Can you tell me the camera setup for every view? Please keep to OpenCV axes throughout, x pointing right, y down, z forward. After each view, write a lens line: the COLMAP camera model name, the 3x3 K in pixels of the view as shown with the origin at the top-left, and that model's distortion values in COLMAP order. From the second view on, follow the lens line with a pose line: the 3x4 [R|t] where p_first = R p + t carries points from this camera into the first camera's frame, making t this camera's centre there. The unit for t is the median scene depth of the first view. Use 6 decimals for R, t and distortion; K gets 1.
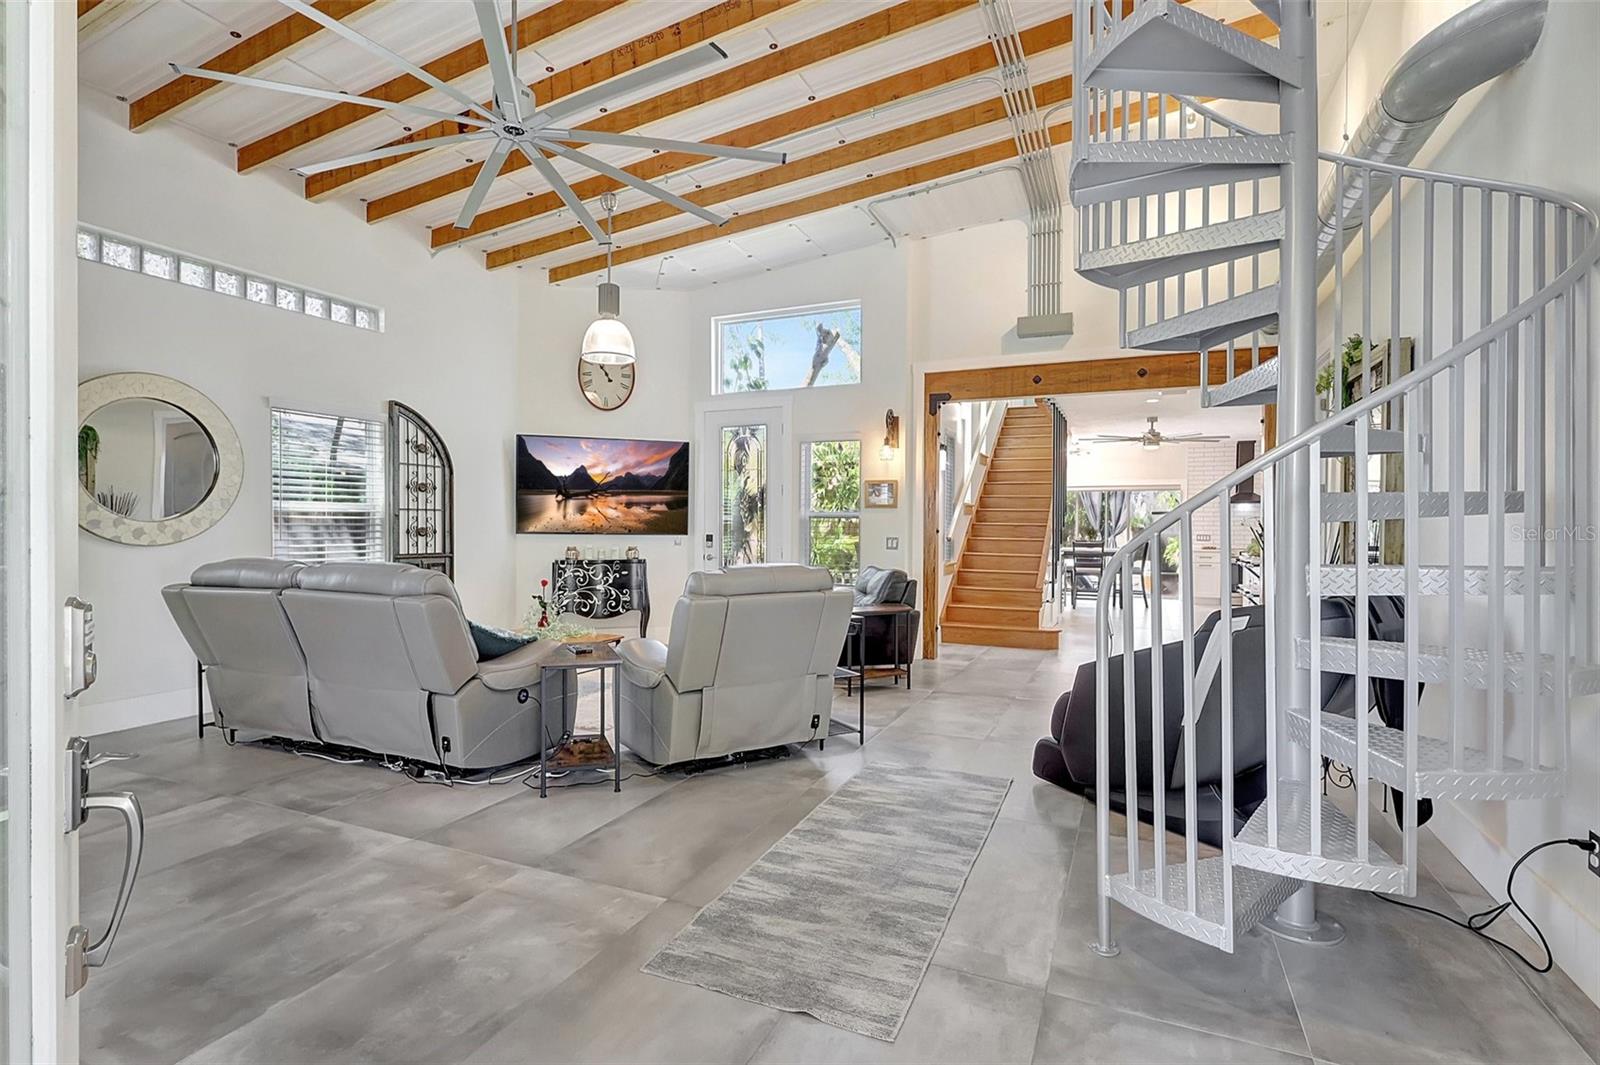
lens RADIAL K [[760.5, 0, 796.8], [0, 760.5, 534.8], [0, 0, 1]] dist [-0.001998, -0.000077]
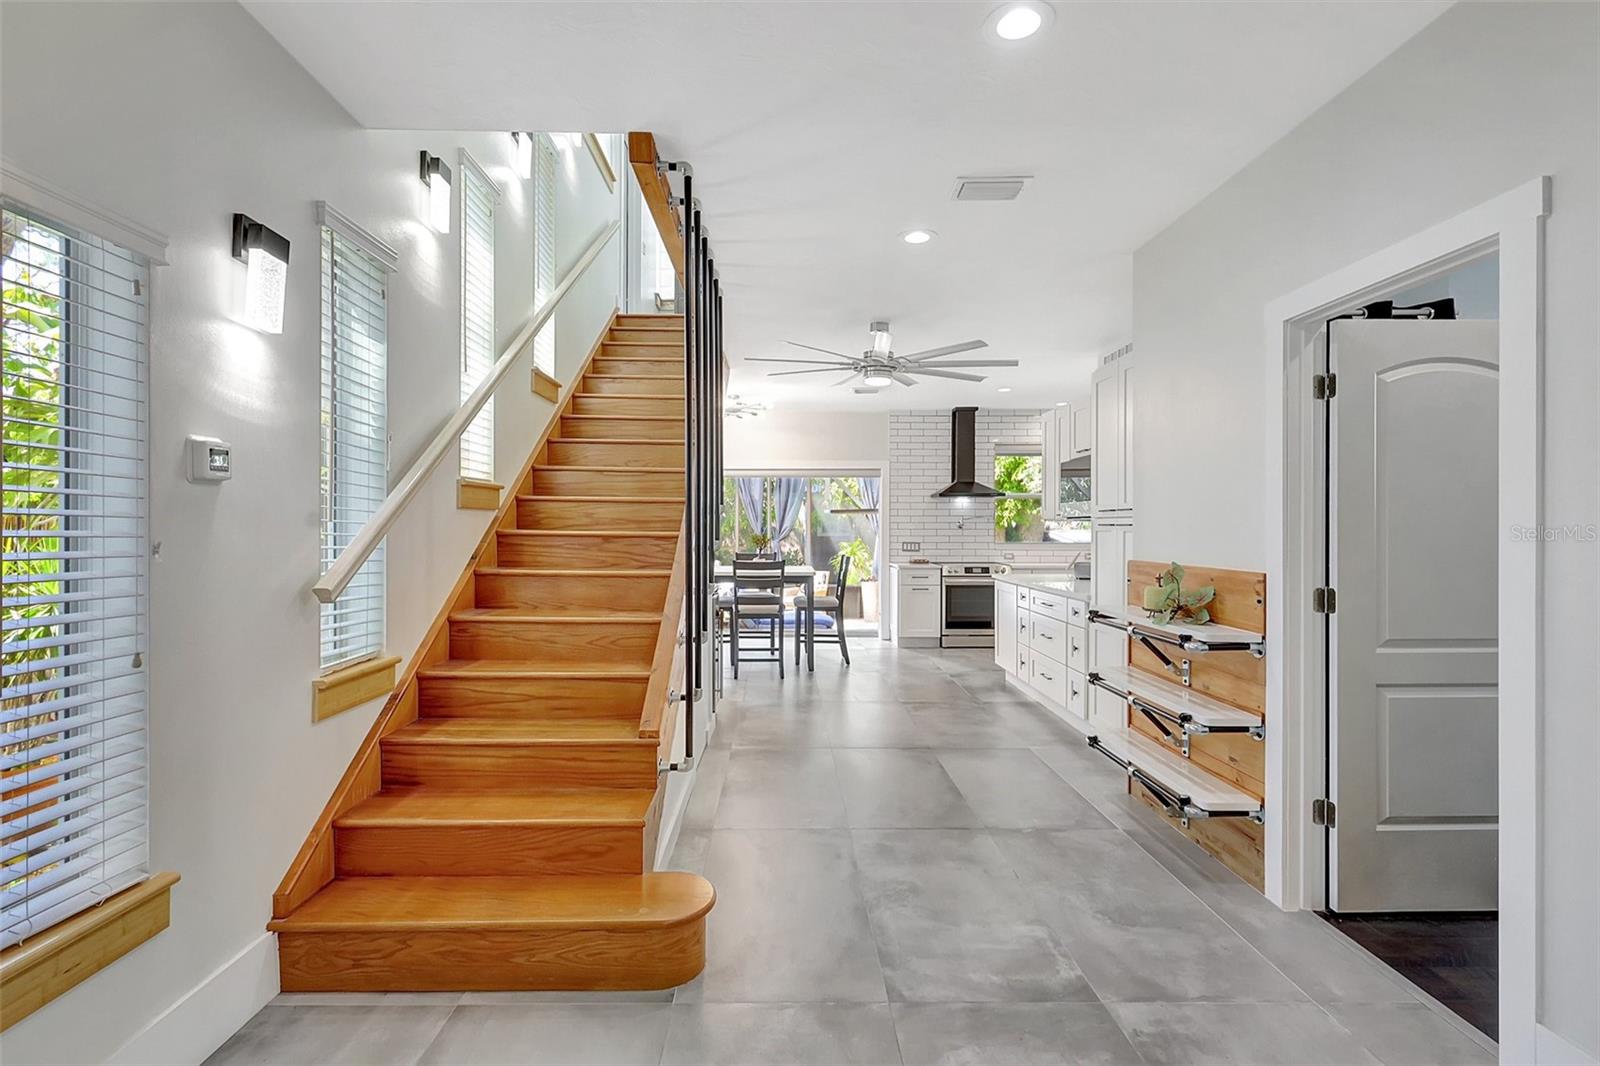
lens RADIAL K [[742.0, 0, 792.3], [0, 742.0, 531.2], [0, 0, 1]] dist [0.000909, -0.000348]
pose [[0.906740, -0.004132, 0.421669, 0.324197], [0.005466, 0.999983, -0.001956, -0.021055], [-0.421654, 0.004079, 0.906748, 0.920563]]
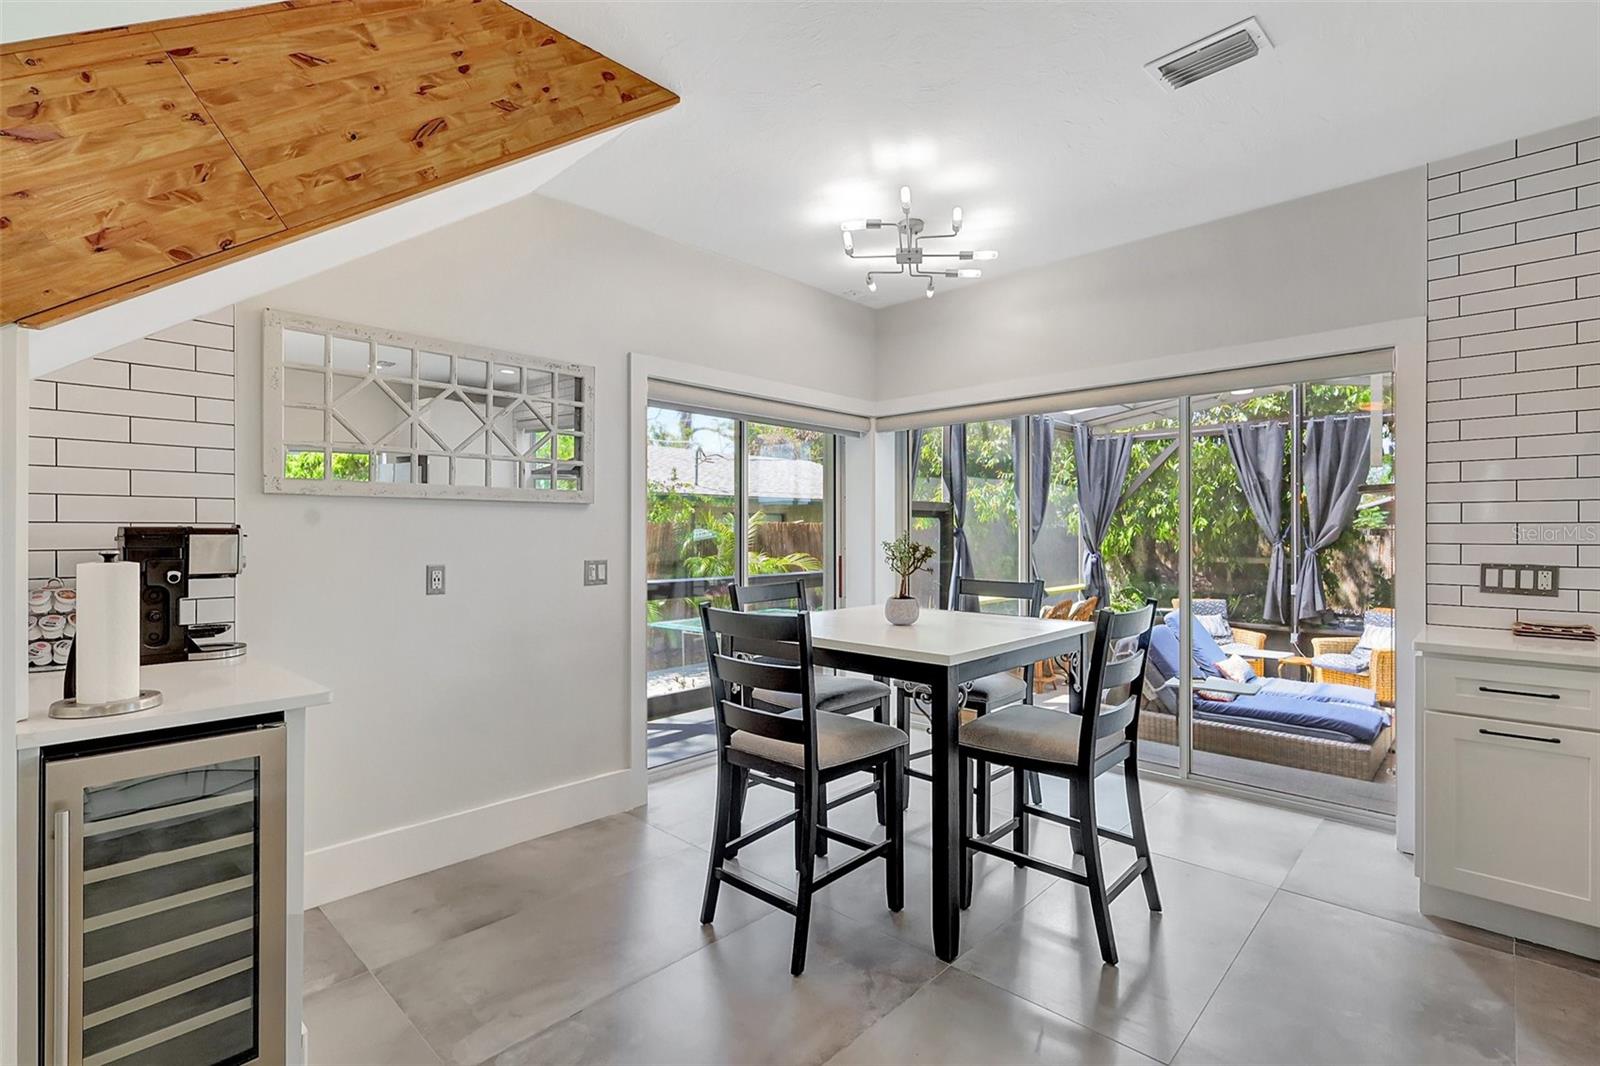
lens RADIAL K [[742.0, 0, 792.3], [0, 742.0, 531.2], [0, 0, 1]] dist [0.000909, -0.000348]
pose [[0.941678, -0.005929, -0.336464, 0.882439], [0.002709, 0.999946, -0.010040, -0.018027], [0.336506, 0.008543, 0.941643, 1.564756]]
